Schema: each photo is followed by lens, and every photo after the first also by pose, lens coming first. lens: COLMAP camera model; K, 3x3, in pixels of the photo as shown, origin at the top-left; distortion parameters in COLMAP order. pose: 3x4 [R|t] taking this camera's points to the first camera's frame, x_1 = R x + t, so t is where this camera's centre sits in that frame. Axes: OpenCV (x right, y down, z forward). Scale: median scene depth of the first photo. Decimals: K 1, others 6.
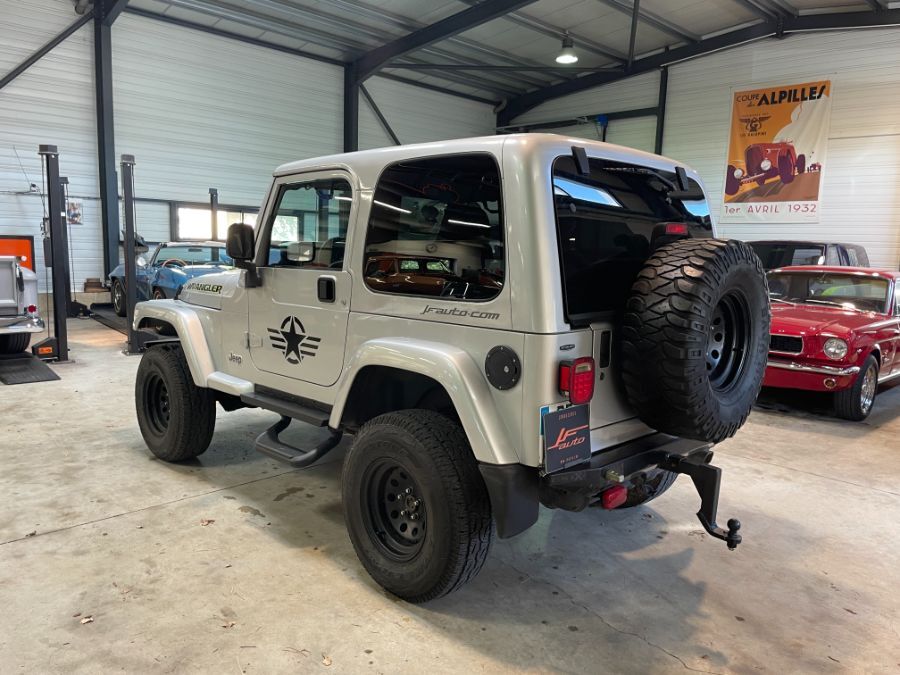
lens RADIAL K [[678.8, 0, 453.1], [0, 678.8, 331.0], [0, 0, 1]] dist [0.093699, -0.121634]
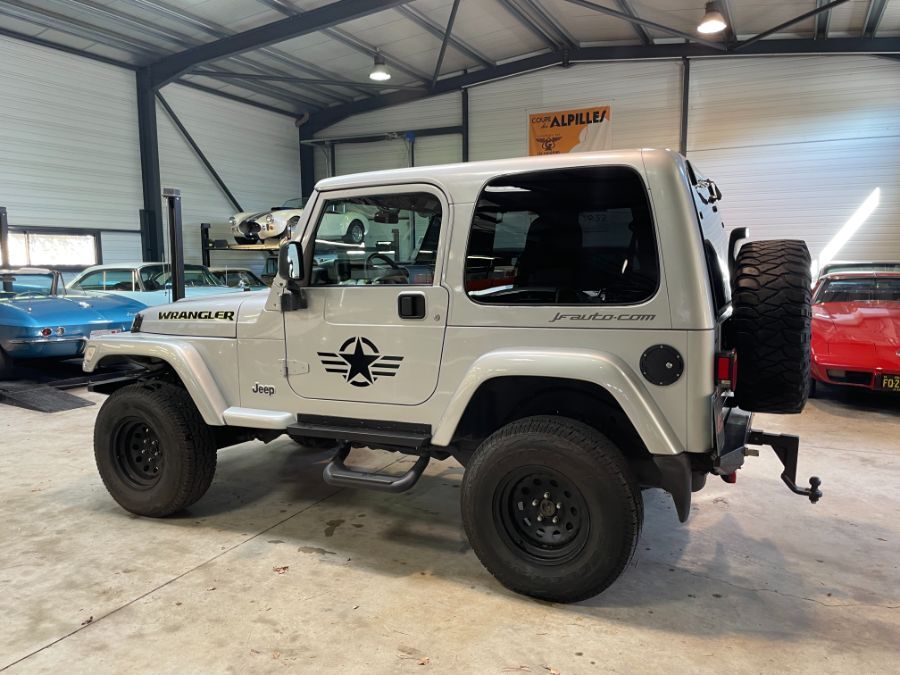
lens RADIAL K [[678.8, 0, 454.4], [0, 678.8, 331.0], [0, 0, 1]] dist [0.093699, -0.121634]
pose [[0.943877, -0.073535, 0.322008, -0.387698], [0.079866, 0.996785, -0.006476, -0.012073], [-0.320497, 0.031830, 0.946715, 0.052960]]
